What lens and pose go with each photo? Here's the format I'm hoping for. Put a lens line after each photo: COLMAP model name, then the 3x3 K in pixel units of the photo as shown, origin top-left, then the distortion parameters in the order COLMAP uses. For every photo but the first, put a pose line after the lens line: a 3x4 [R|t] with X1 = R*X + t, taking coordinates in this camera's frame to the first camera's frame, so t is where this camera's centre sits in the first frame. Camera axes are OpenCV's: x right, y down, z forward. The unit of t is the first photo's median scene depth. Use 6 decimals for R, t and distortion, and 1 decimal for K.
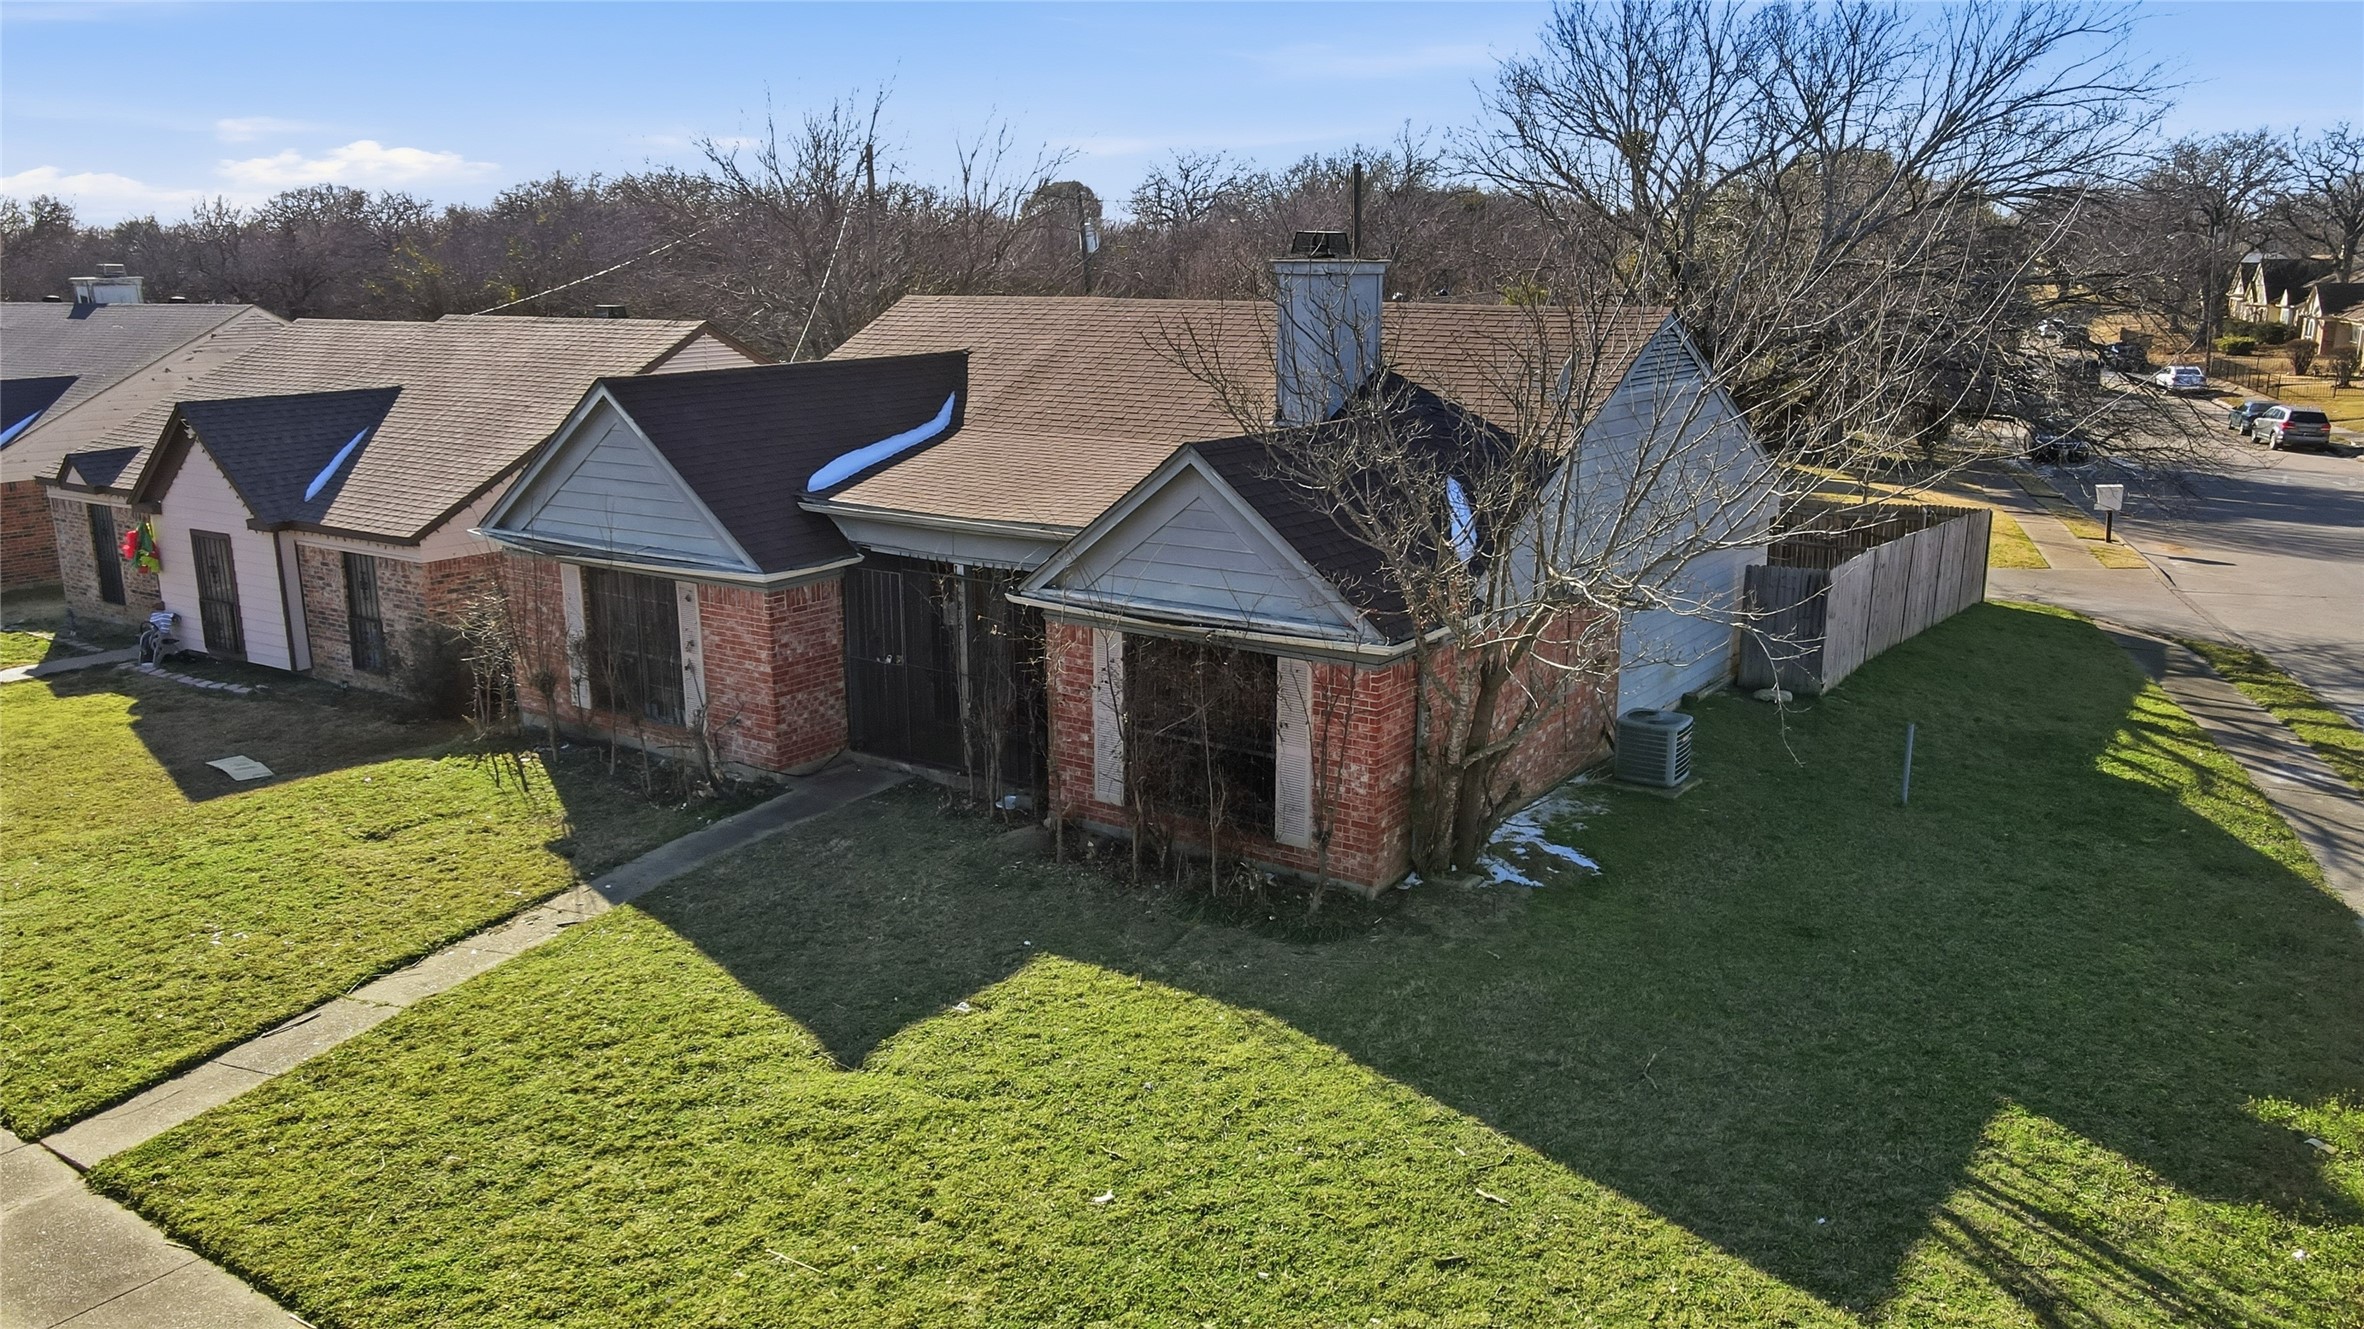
lens RADIAL K [[1715.8, 0, 1179.9], [0, 1715.8, 651.2], [0, 0, 1]] dist [0.013496, 0.006962]
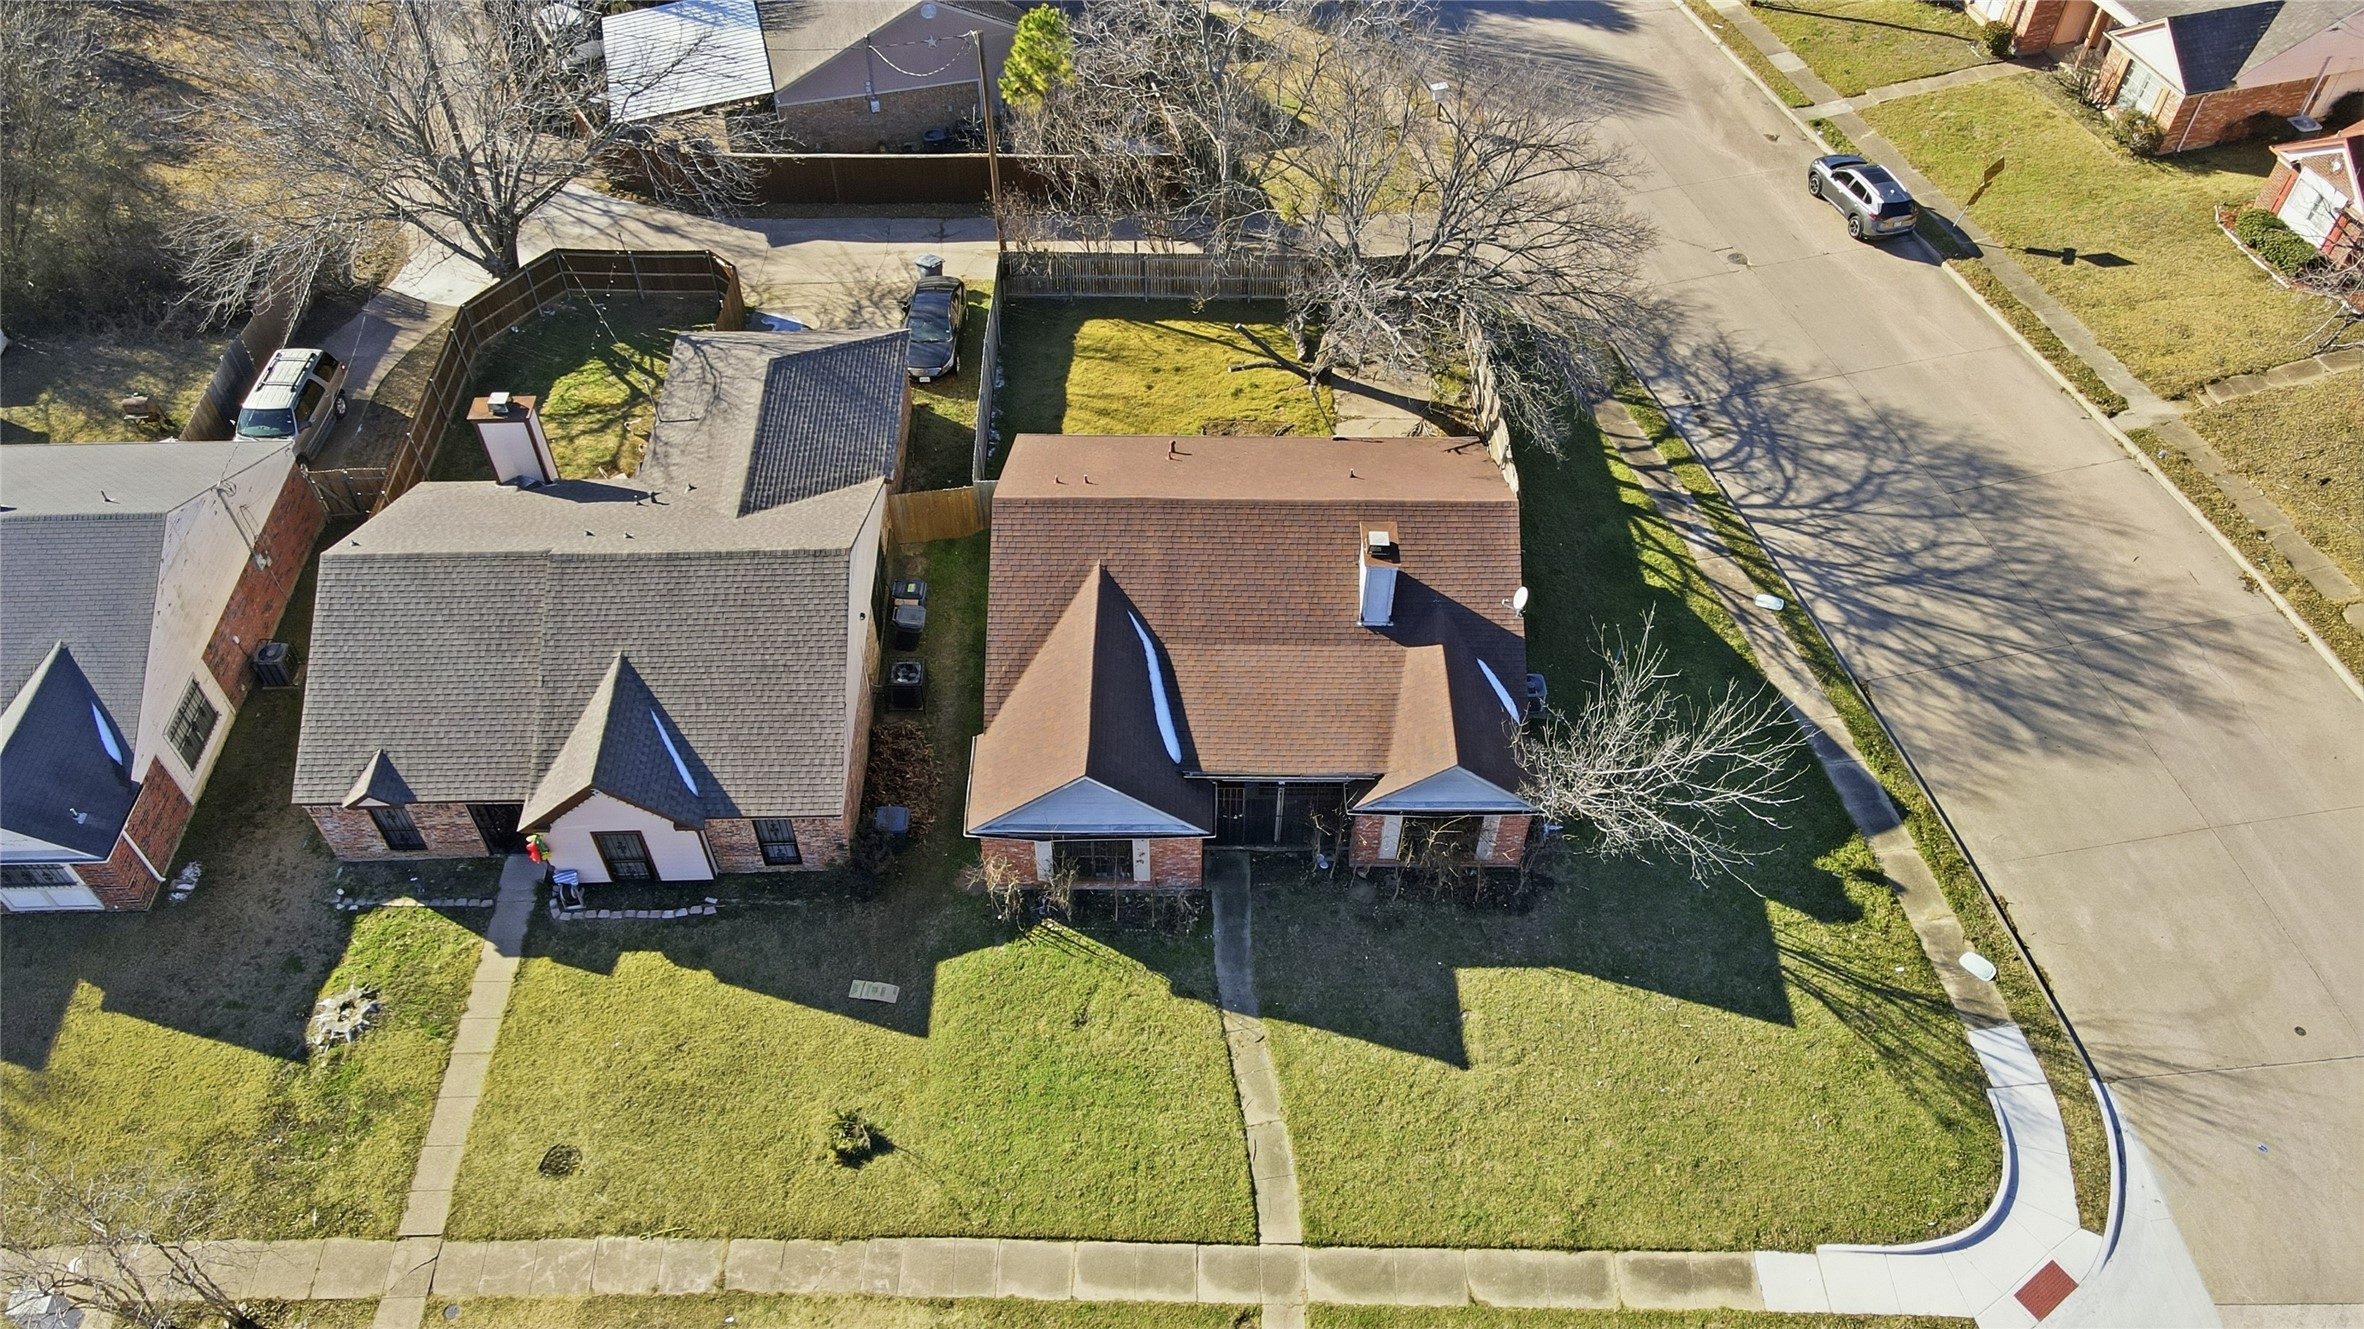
lens RADIAL K [[1715.8, 0, 1179.9], [0, 1715.8, 651.2], [0, 0, 1]] dist [0.013496, 0.006962]
pose [[0.818671, -0.423485, 0.387863, -1.017831], [0.121645, 0.787969, 0.603579, -1.511885], [-0.561231, -0.446952, 0.696602, -0.289663]]
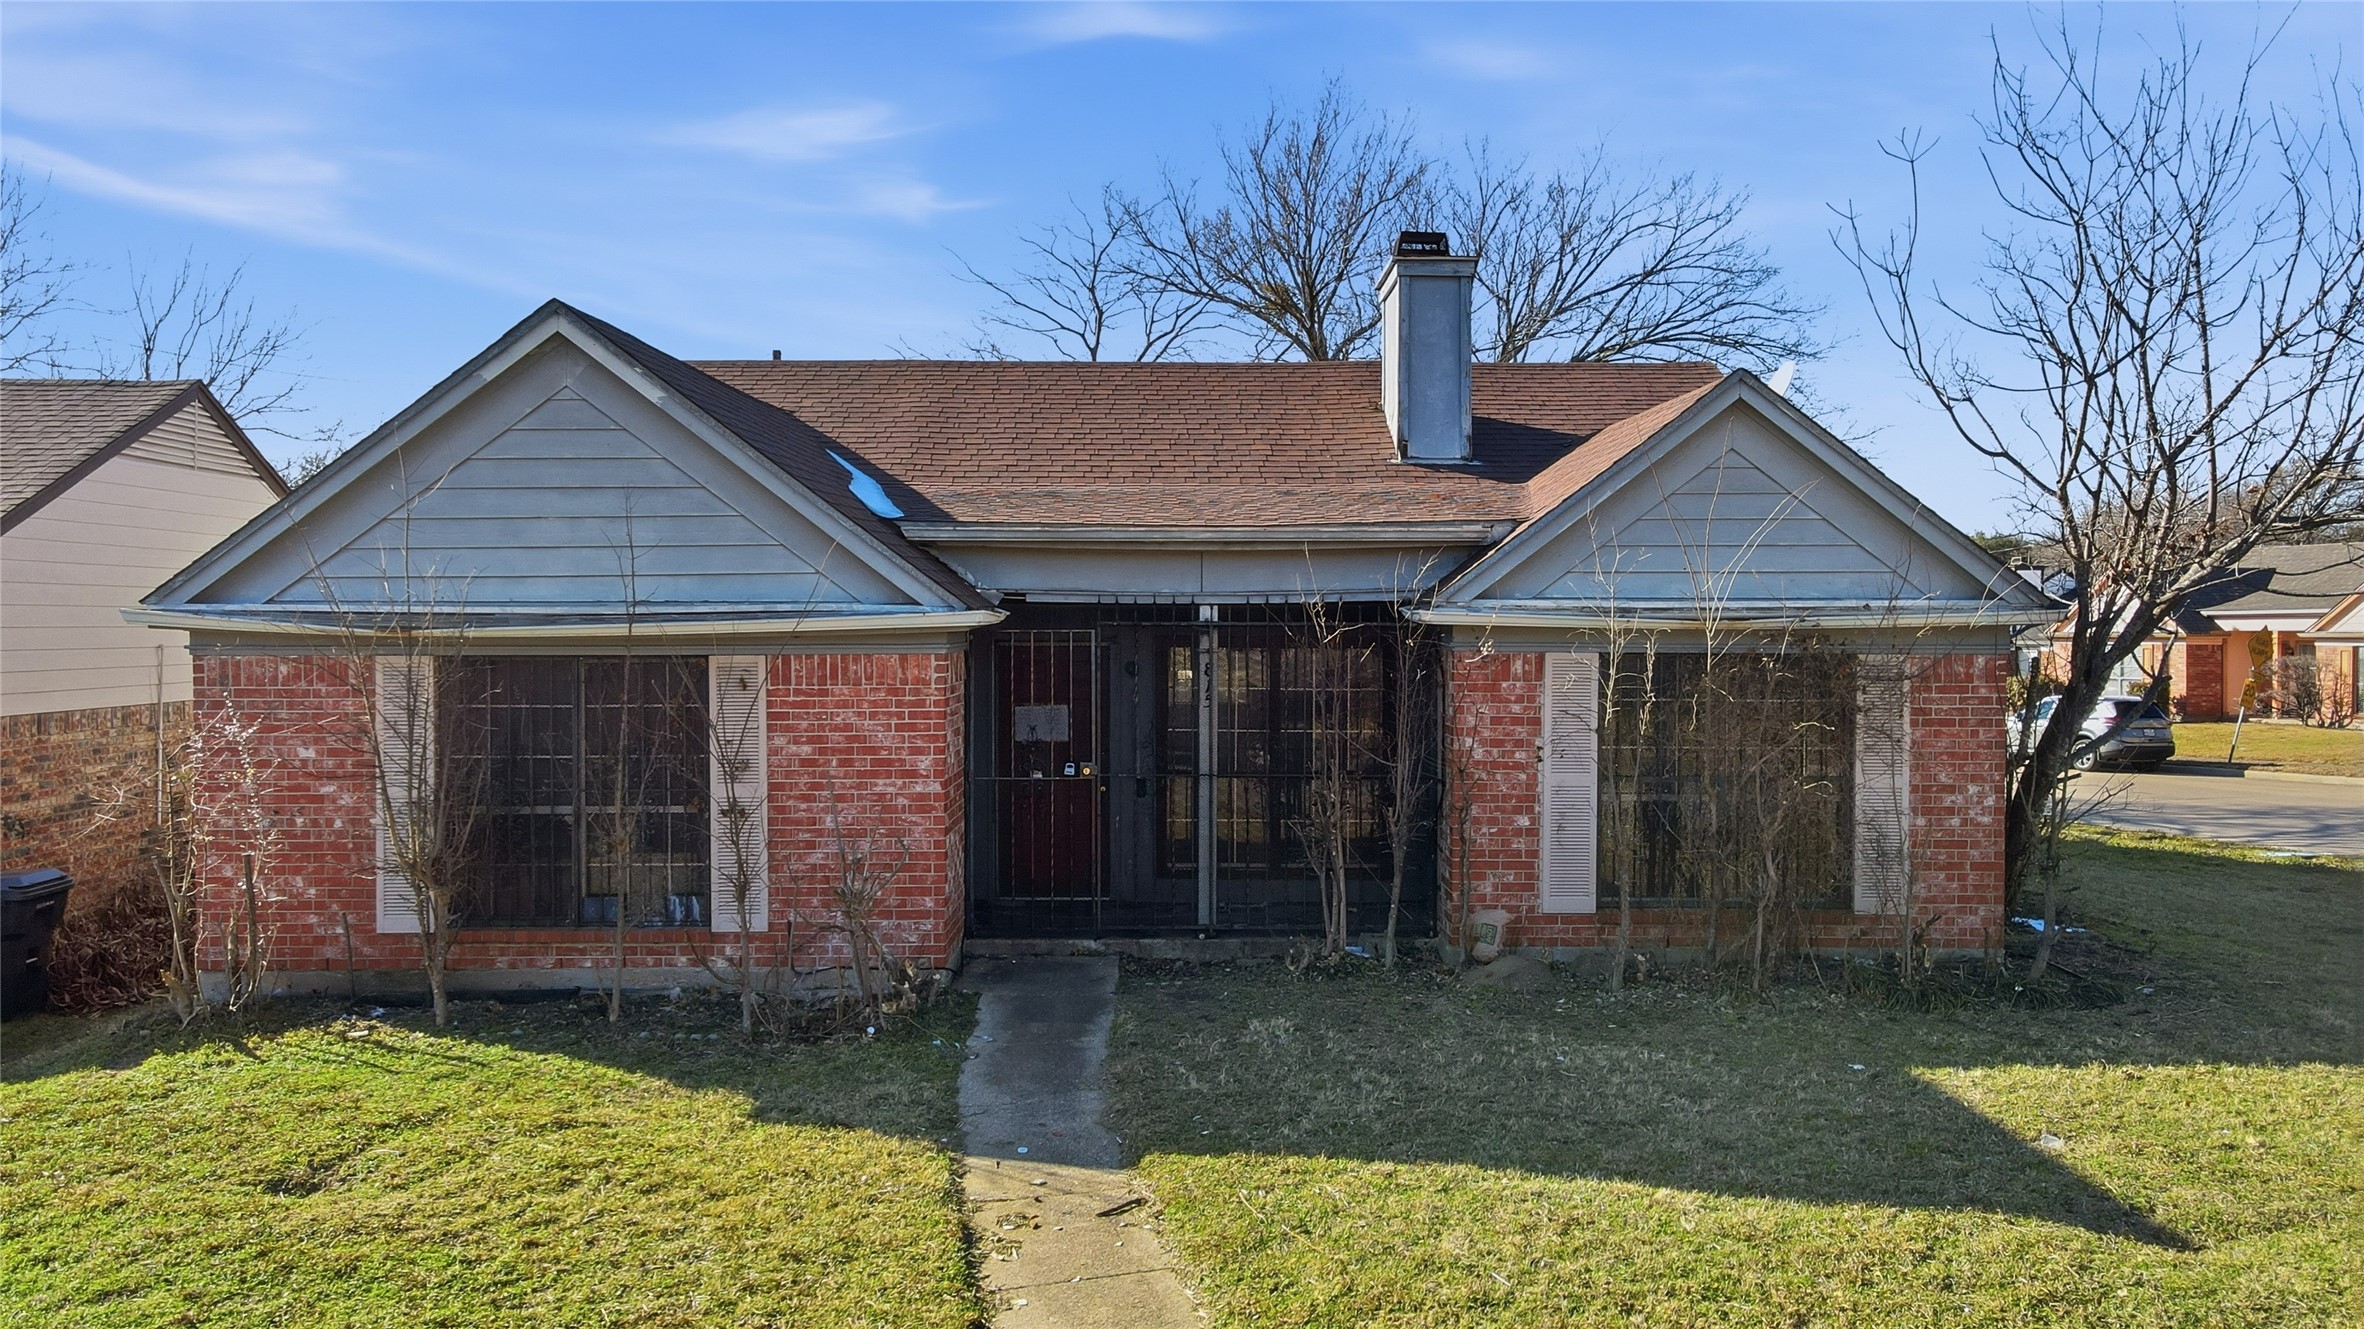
lens RADIAL K [[1730.1, 0, 1182.0], [0, 1730.1, 664.5], [0, 0, 1]] dist [-0.034048, 0.123497]
pose [[0.808014, -0.010277, 0.589073, -0.568995], [0.127647, 0.979153, -0.158007, 0.080663], [-0.575169, 0.202865, 0.792481, 0.522994]]
